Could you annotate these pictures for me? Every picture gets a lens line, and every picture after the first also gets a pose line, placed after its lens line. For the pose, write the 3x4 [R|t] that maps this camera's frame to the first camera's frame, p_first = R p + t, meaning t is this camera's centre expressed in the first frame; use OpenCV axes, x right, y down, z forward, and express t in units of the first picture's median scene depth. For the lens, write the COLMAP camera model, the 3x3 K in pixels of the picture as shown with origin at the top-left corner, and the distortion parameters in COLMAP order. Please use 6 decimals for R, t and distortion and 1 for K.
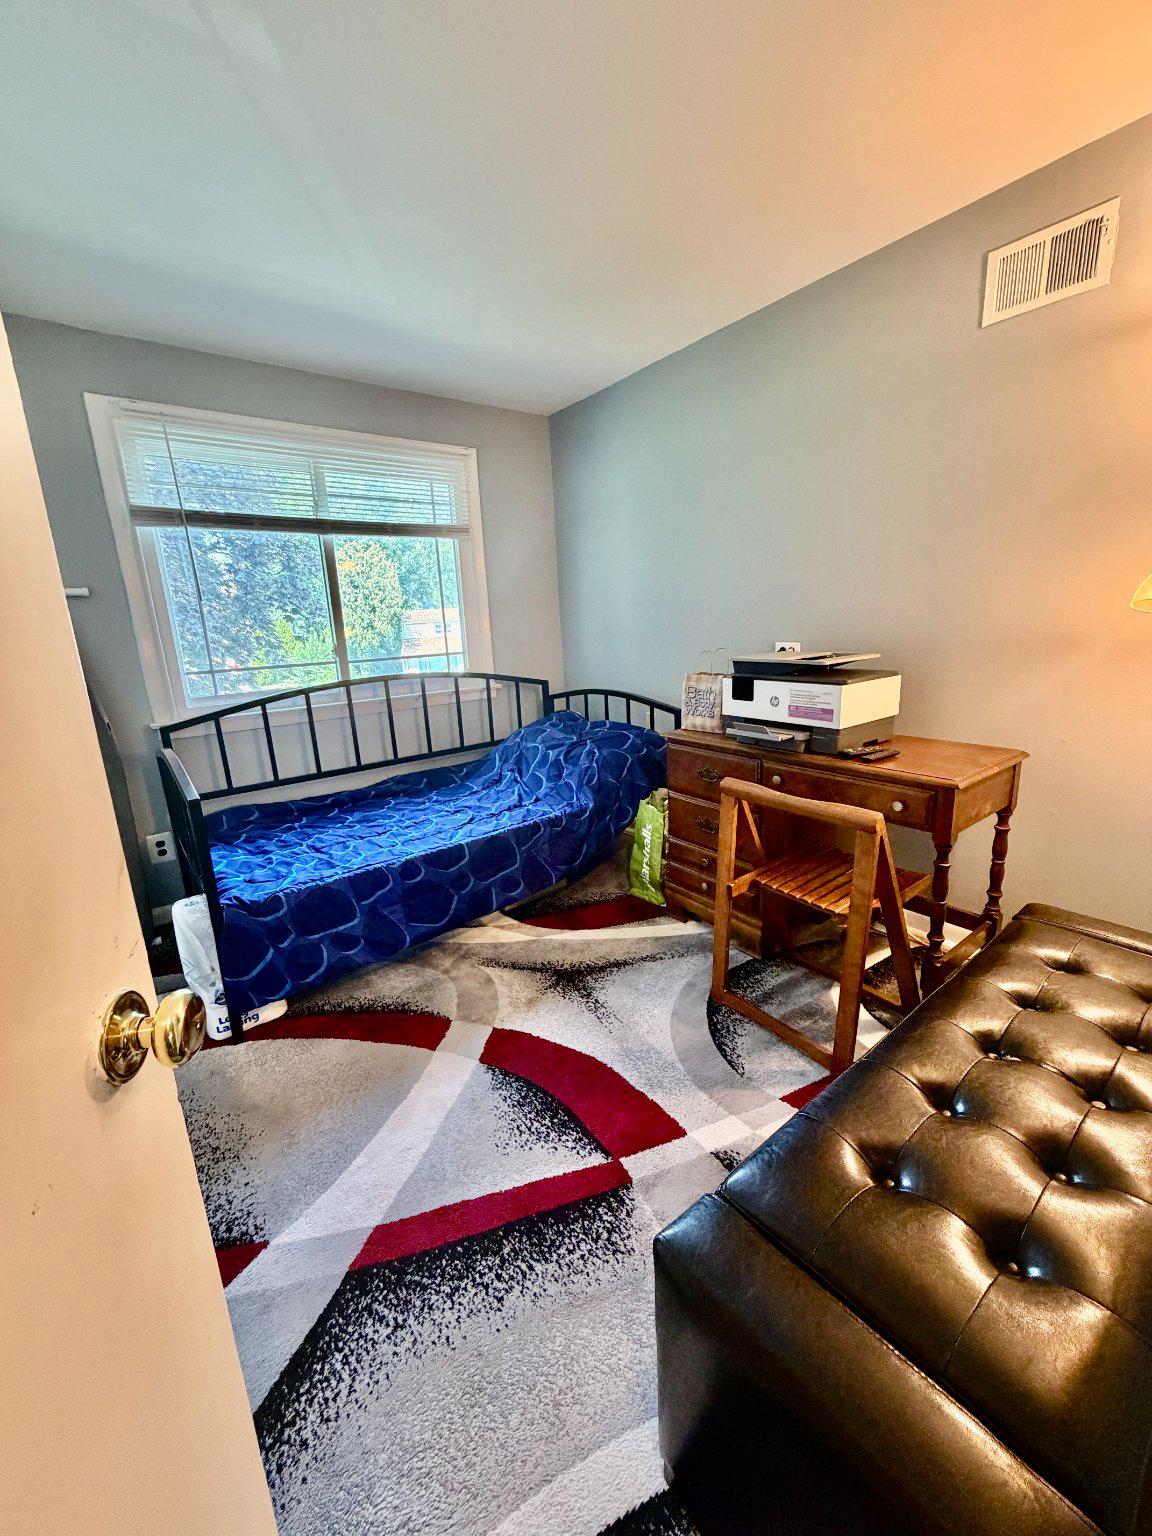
lens RADIAL K [[610.8, 0, 576.0], [0, 610.8, 768.0], [0, 0, 1]] dist [0.000668, 0.000177]
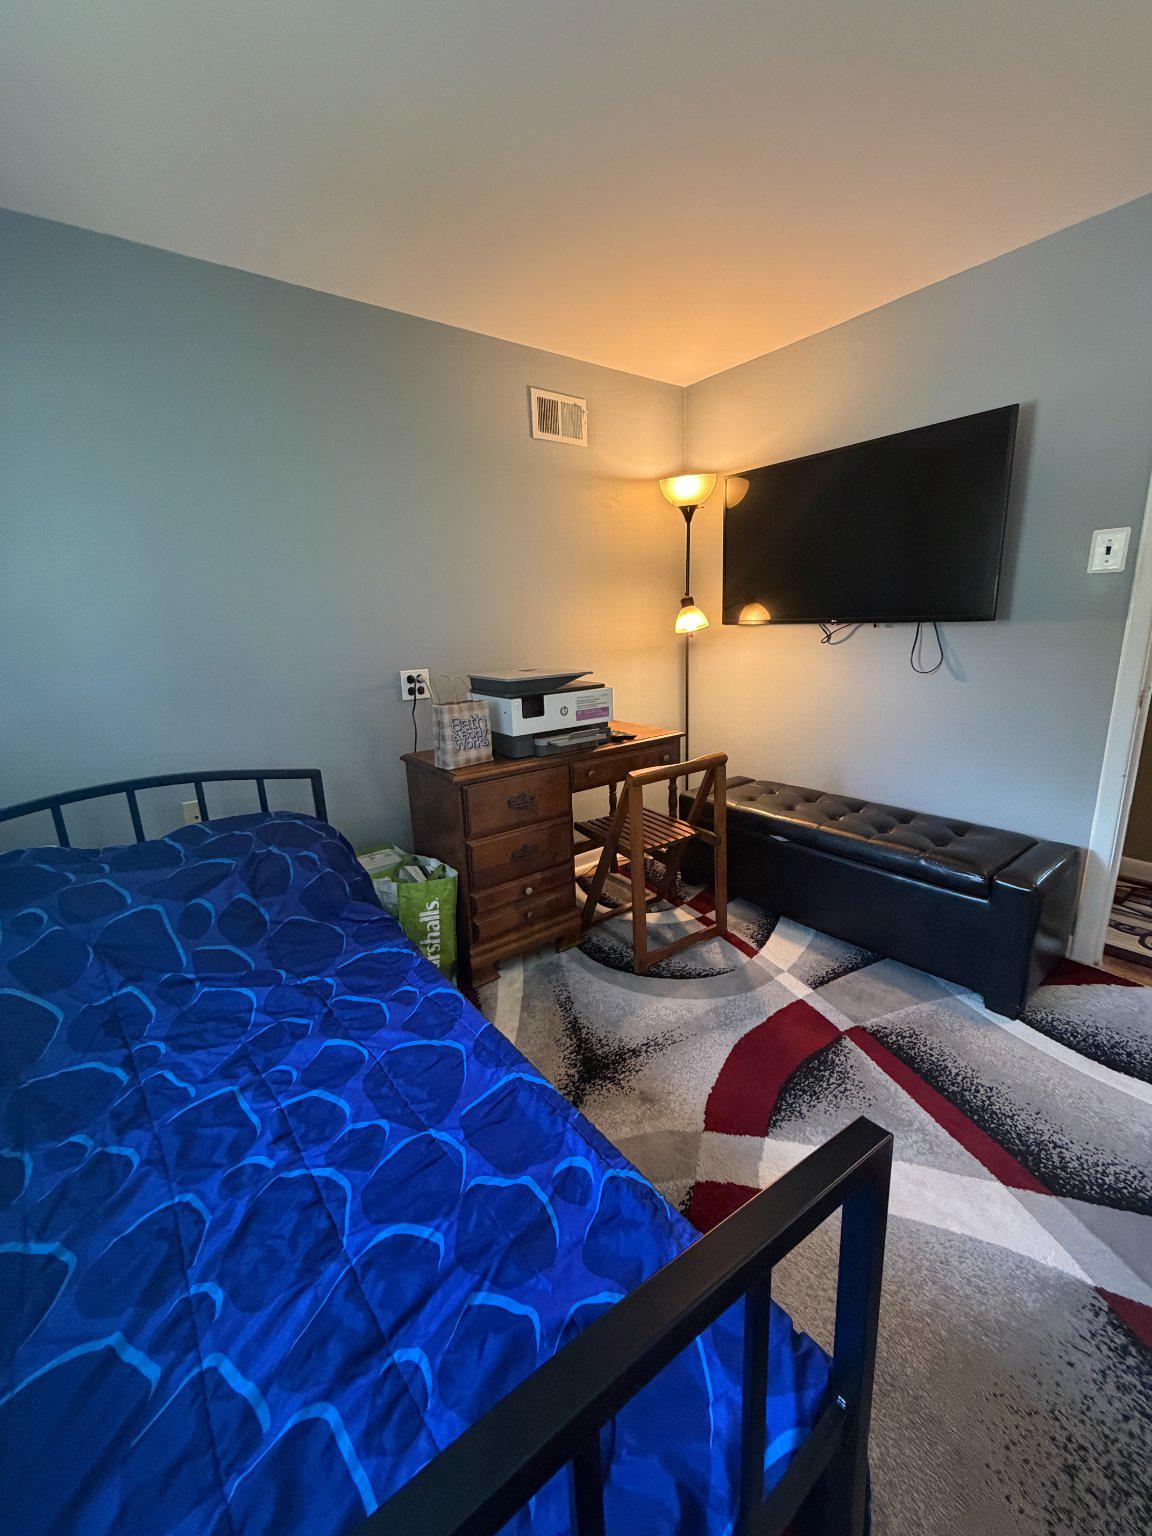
lens RADIAL K [[610.8, 0, 576.0], [0, 610.8, 768.0], [0, 0, 1]] dist [0.000668, 0.000177]
pose [[0.009755, -0.191432, 0.981457, -0.882700], [0.278925, 0.943068, 0.181172, -0.230001], [-0.960263, 0.271985, 0.062595, 1.039647]]
